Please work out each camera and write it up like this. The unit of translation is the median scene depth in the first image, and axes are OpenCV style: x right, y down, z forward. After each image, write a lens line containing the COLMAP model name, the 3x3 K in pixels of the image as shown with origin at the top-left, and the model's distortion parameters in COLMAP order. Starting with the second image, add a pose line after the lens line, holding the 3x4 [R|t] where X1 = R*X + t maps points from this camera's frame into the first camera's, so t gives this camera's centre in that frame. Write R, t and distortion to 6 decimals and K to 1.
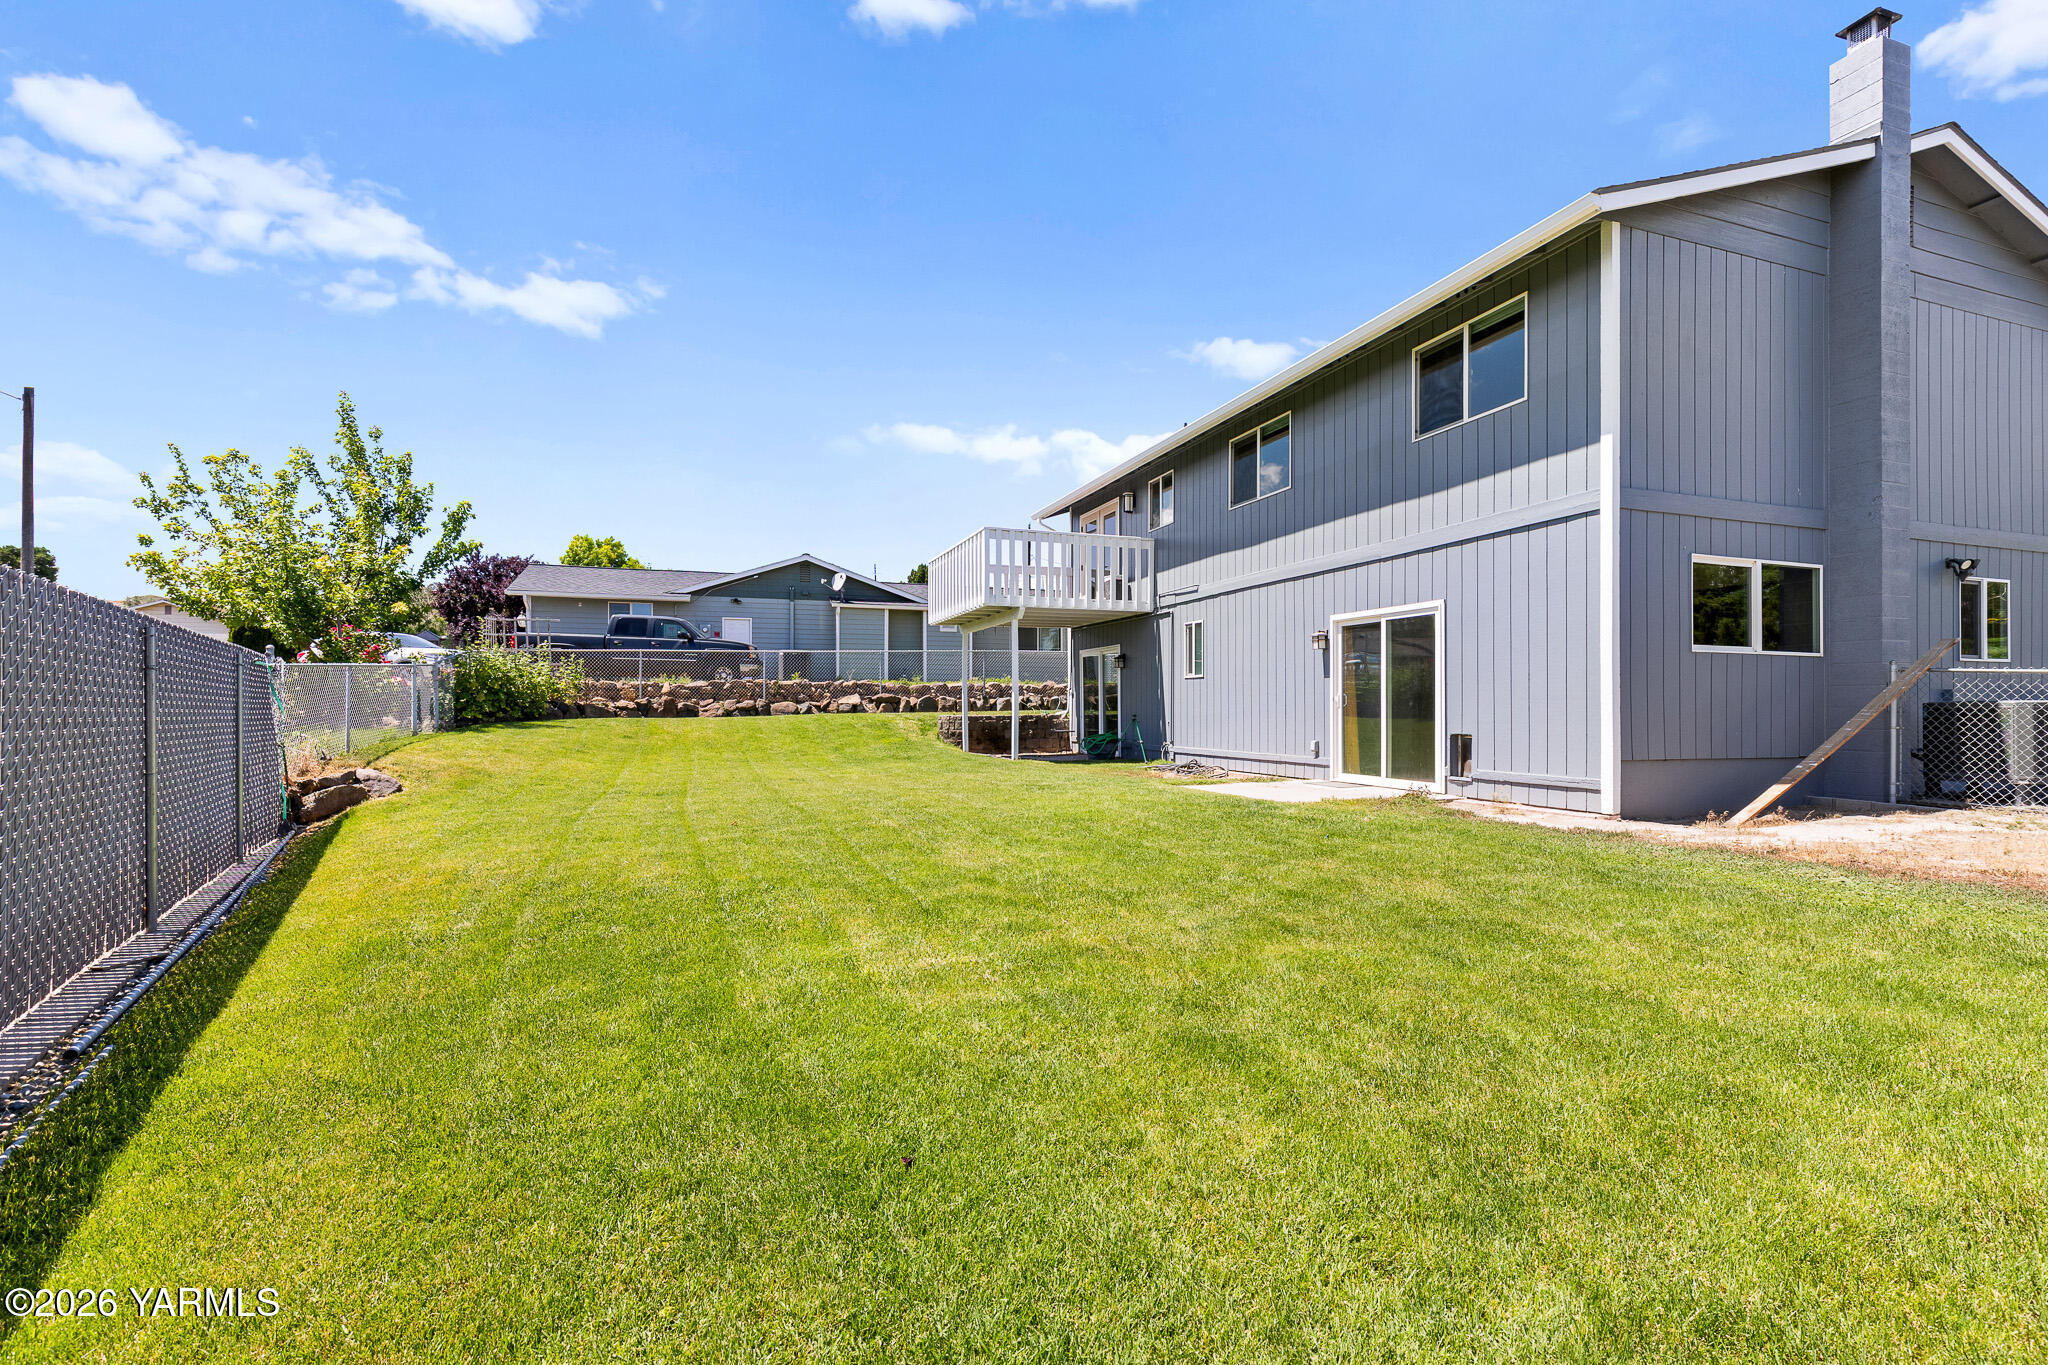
lens RADIAL K [[928.3, 0, 1030.7], [0, 928.3, 701.8], [0, 0, 1]] dist [0.007030, -0.000859]
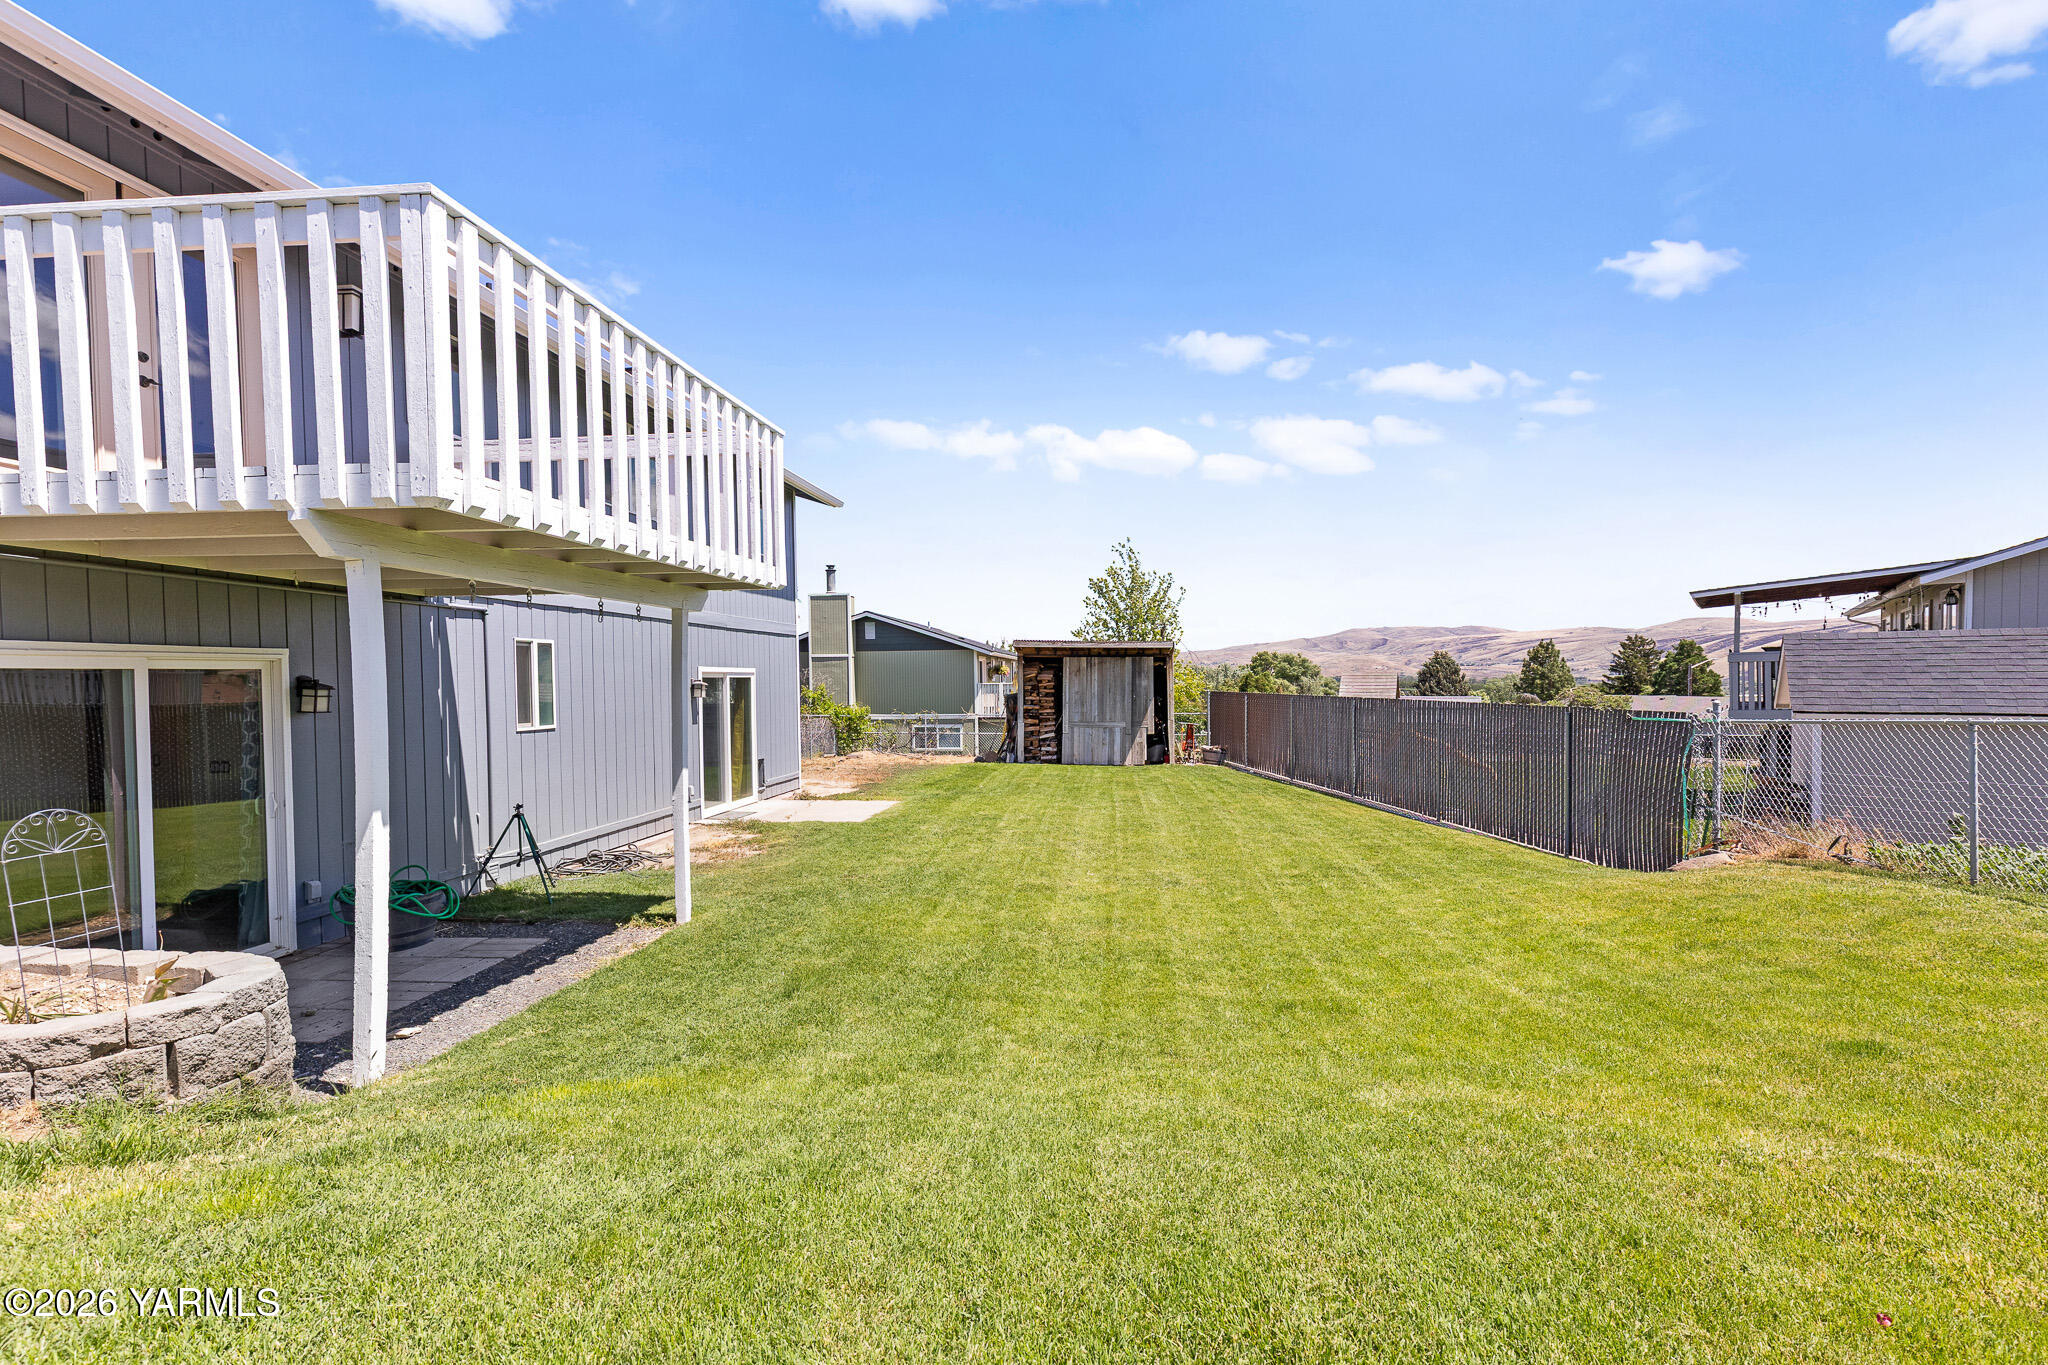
lens RADIAL K [[924.1, 0, 1023.6], [0, 924.1, 710.1], [0, 0, 1]] dist [0.002636, -0.000312]
pose [[-0.892266, -0.011331, 0.451368, -0.505409], [0.000731, 0.999648, 0.026539, -0.071058], [-0.451510, 0.024009, -0.891943, 1.806833]]
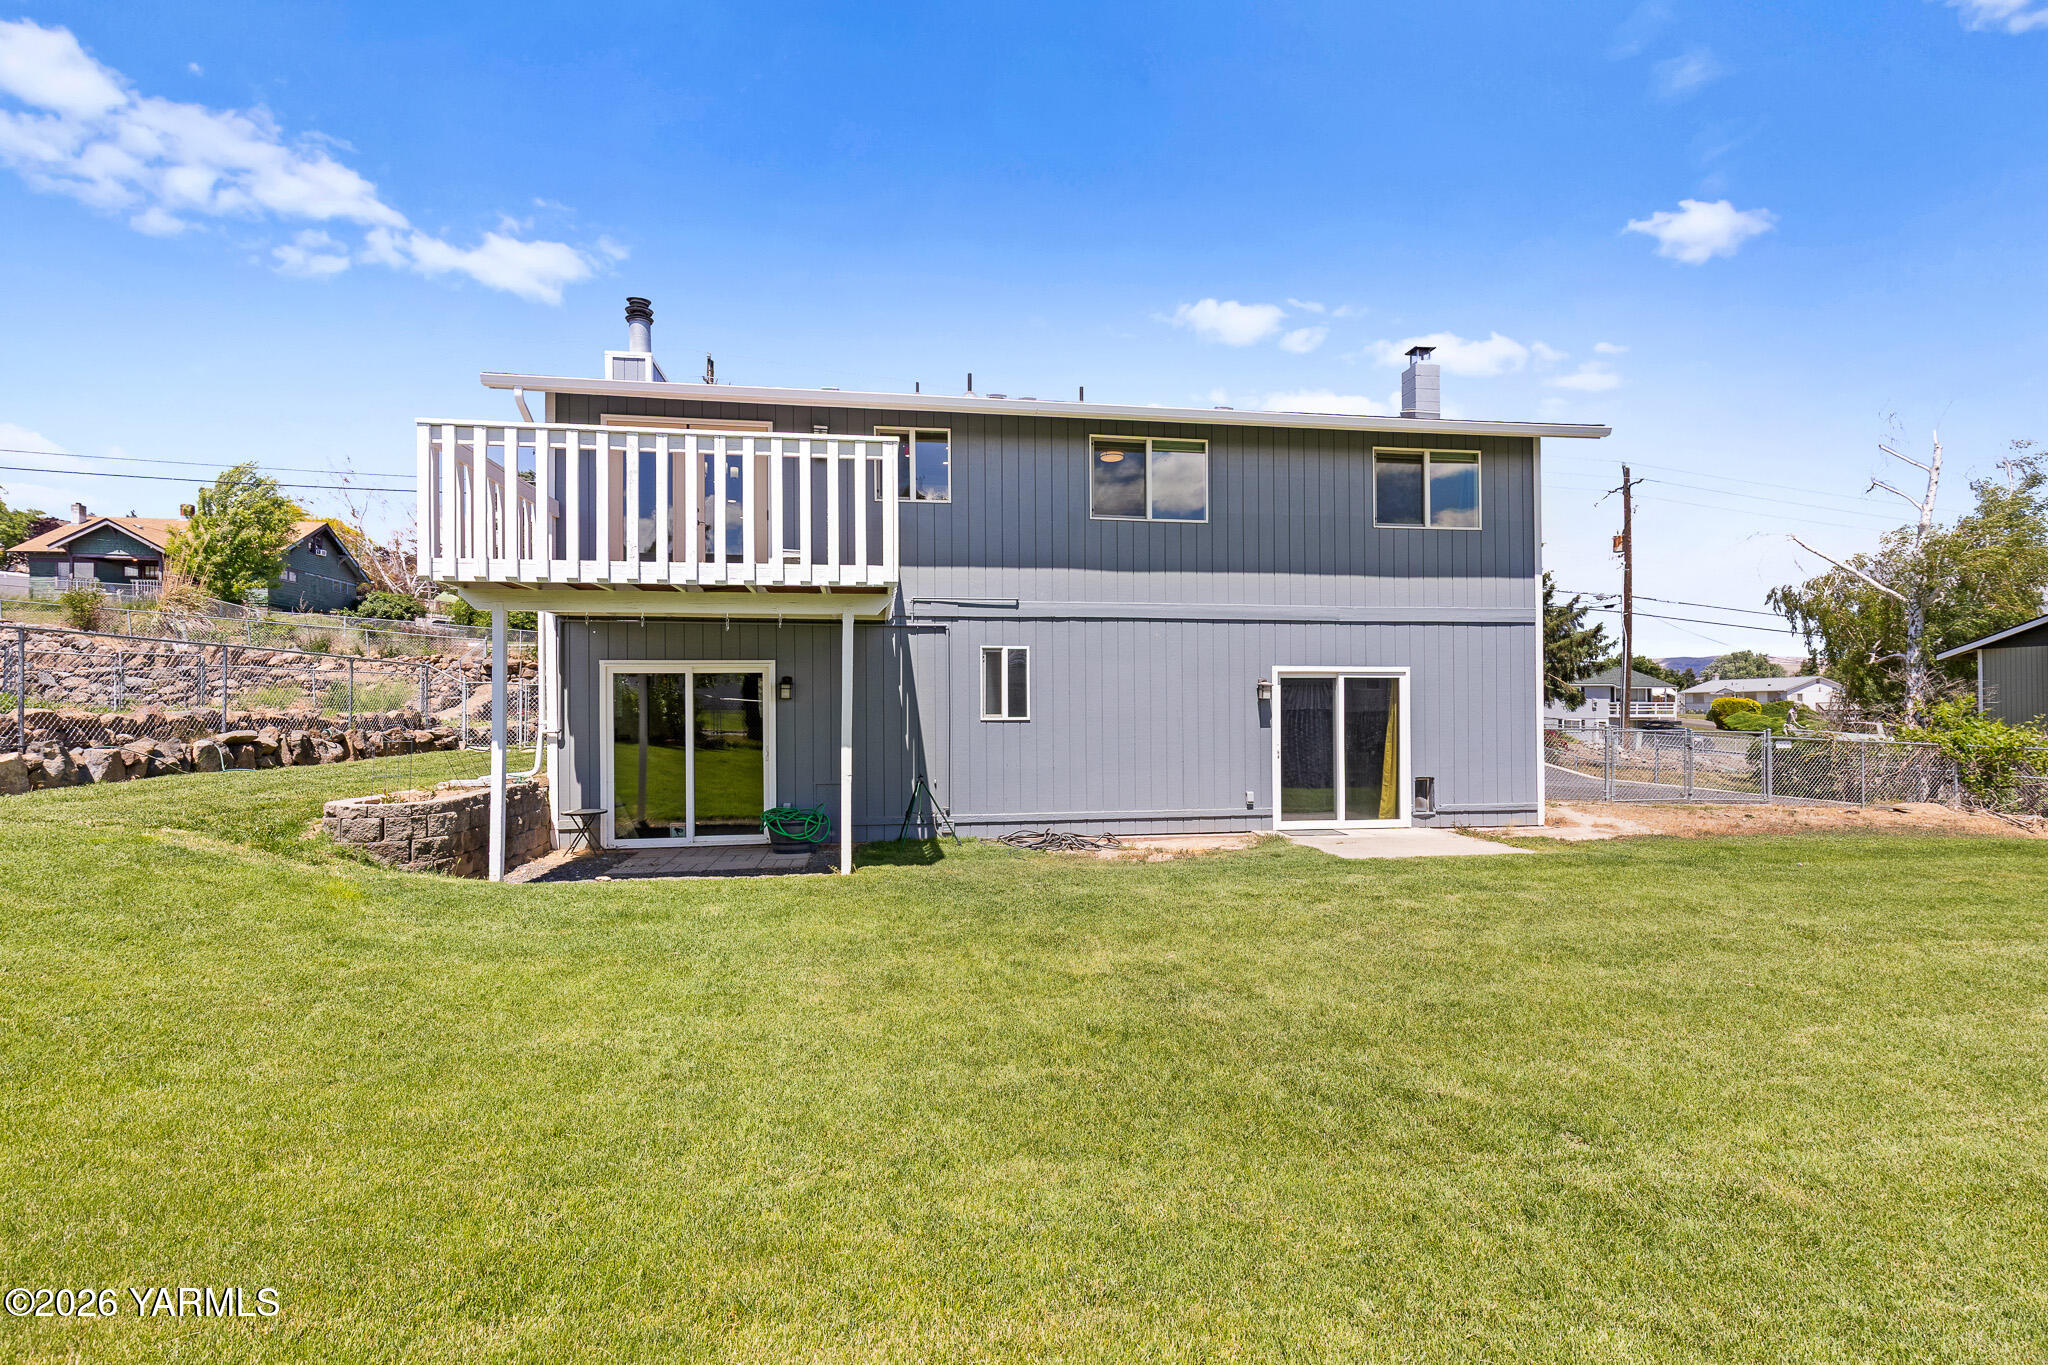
lens RADIAL K [[928.3, 0, 1030.7], [0, 928.3, 701.8], [0, 0, 1]] dist [0.007030, -0.000859]
pose [[0.186552, 0.002210, 0.982443, -0.721131], [-0.005463, 0.999984, -0.001212, -0.052120], [-0.982430, -0.005141, 0.186561, 1.080624]]
